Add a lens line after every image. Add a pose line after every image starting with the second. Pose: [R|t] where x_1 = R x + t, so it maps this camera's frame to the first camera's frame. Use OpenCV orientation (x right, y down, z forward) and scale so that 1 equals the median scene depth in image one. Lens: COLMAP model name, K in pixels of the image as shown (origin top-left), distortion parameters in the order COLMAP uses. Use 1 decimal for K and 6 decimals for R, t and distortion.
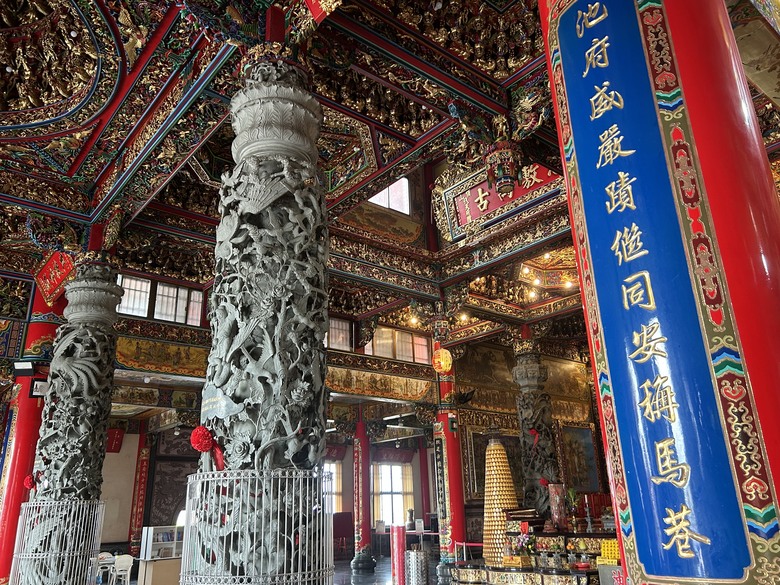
lens RADIAL K [[638.8, 0, 390.0], [0, 638.8, 292.5], [0, 0, 1]] dist [0.101862, -0.000458]
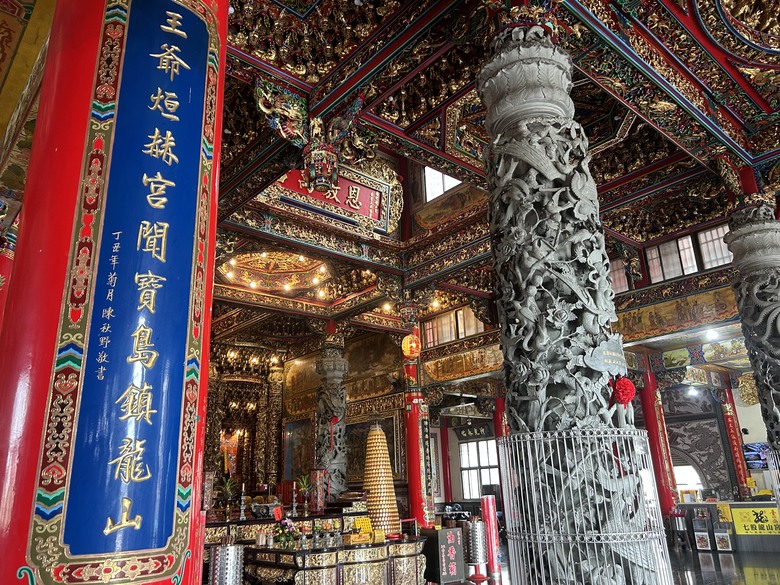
lens RADIAL K [[580.6, 0, 390.0], [0, 580.6, 292.5], [0, 0, 1]] dist [0.002713, 0.002341]
pose [[-0.031338, 0.356440, 0.933793, -0.517475], [-0.303583, 0.886721, -0.348660, 0.228845], [-0.952289, -0.294410, 0.080421, 0.572406]]
